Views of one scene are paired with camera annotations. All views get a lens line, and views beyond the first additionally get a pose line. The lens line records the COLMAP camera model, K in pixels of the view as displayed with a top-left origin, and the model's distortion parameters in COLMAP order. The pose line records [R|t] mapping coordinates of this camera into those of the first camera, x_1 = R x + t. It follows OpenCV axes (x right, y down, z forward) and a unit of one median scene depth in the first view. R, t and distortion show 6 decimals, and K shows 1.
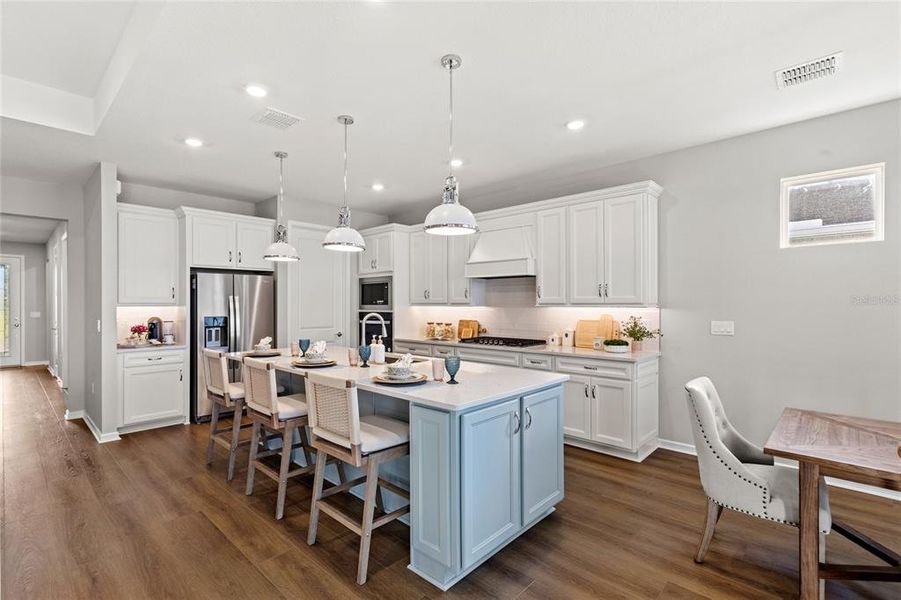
lens RADIAL K [[408.4, 0, 427.8], [0, 408.4, 300.4], [0, 0, 1]] dist [0.000587, 0.000271]
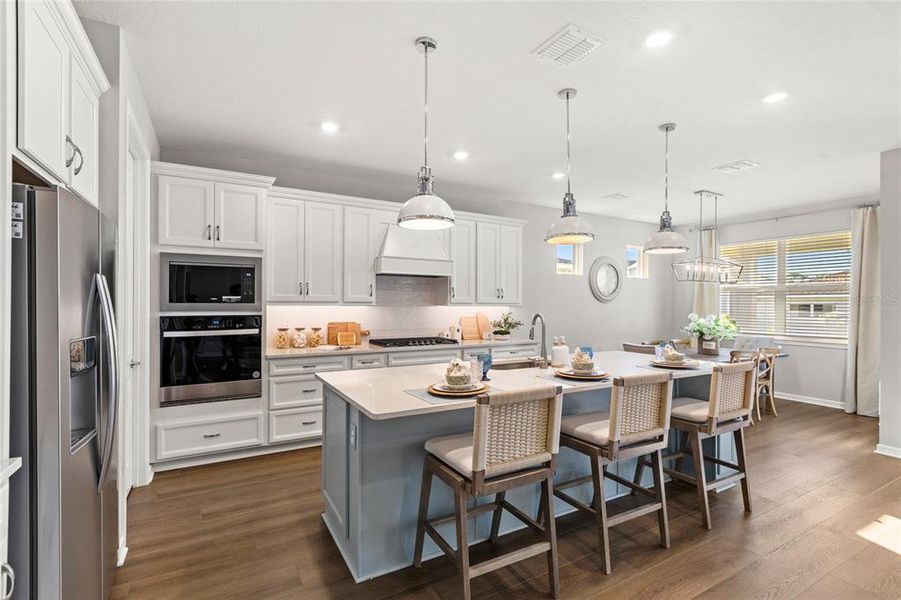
lens RADIAL K [[408.4, 0, 427.8], [0, 408.4, 300.4], [0, 0, 1]] dist [0.000587, 0.000271]
pose [[0.287955, 0.009032, 0.957601, -0.641201], [-0.016271, 0.999857, -0.004538, 0.005033], [-0.957506, -0.014274, 0.288061, 0.584930]]
